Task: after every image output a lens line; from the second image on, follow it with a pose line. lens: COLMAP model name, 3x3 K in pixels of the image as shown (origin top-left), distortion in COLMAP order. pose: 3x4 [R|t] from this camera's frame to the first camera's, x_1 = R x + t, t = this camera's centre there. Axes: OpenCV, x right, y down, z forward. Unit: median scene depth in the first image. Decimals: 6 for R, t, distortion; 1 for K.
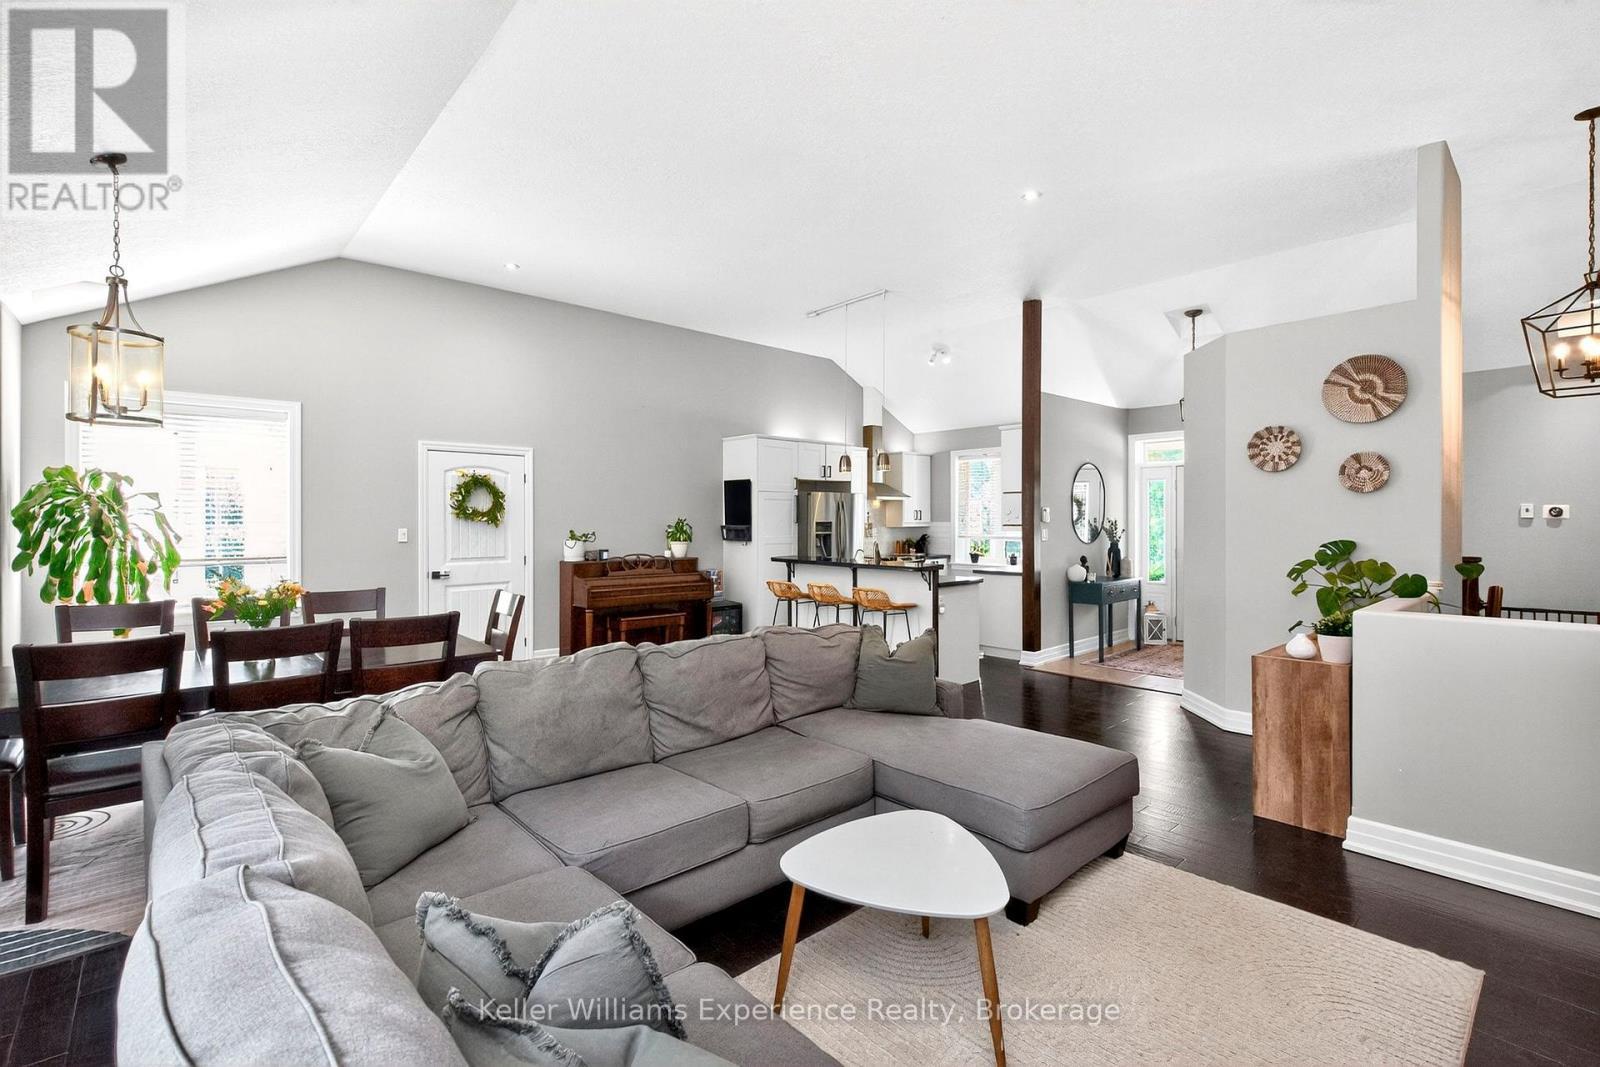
lens RADIAL K [[713.3, 0, 796.8], [0, 713.3, 528.4], [0, 0, 1]] dist [-0.010237, -0.000750]
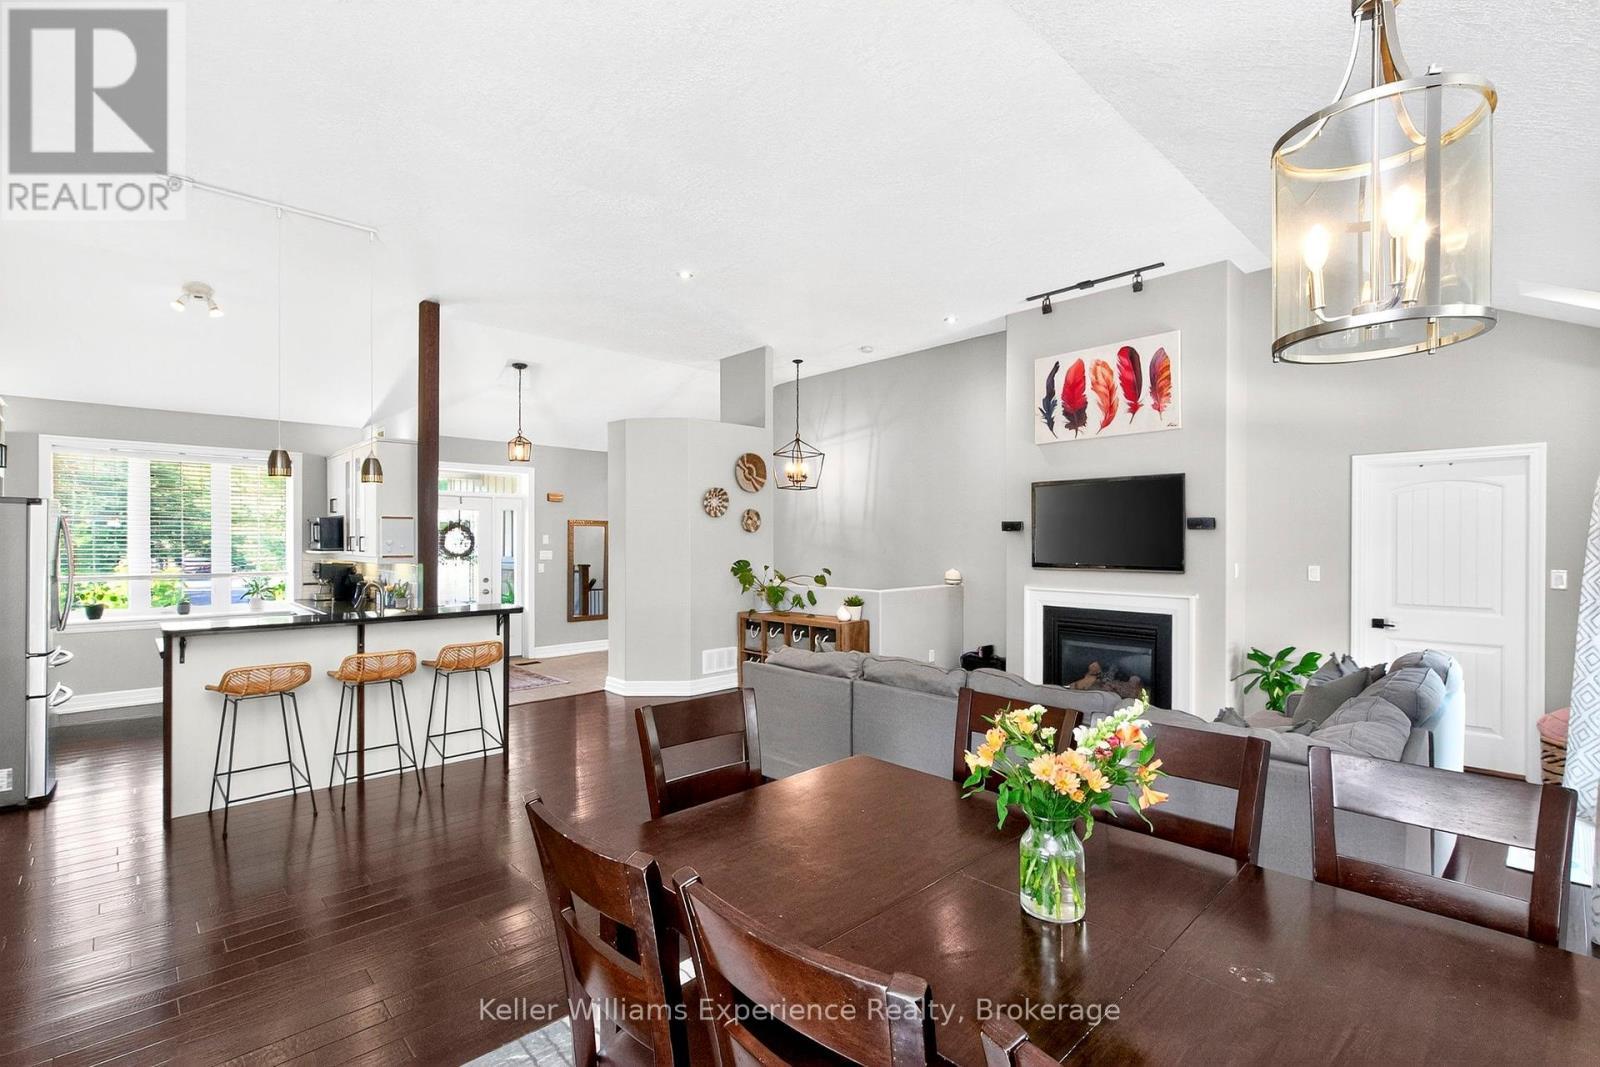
lens RADIAL K [[713.3, 0, 805.9], [0, 713.3, 544.2], [0, 0, 1]] dist [-0.010237, -0.000750]
pose [[-0.037192, -0.005363, 0.999294, -0.418204], [0.014010, 0.999885, 0.005887, -0.013218], [-0.999210, 0.014219, -0.037112, 0.414887]]
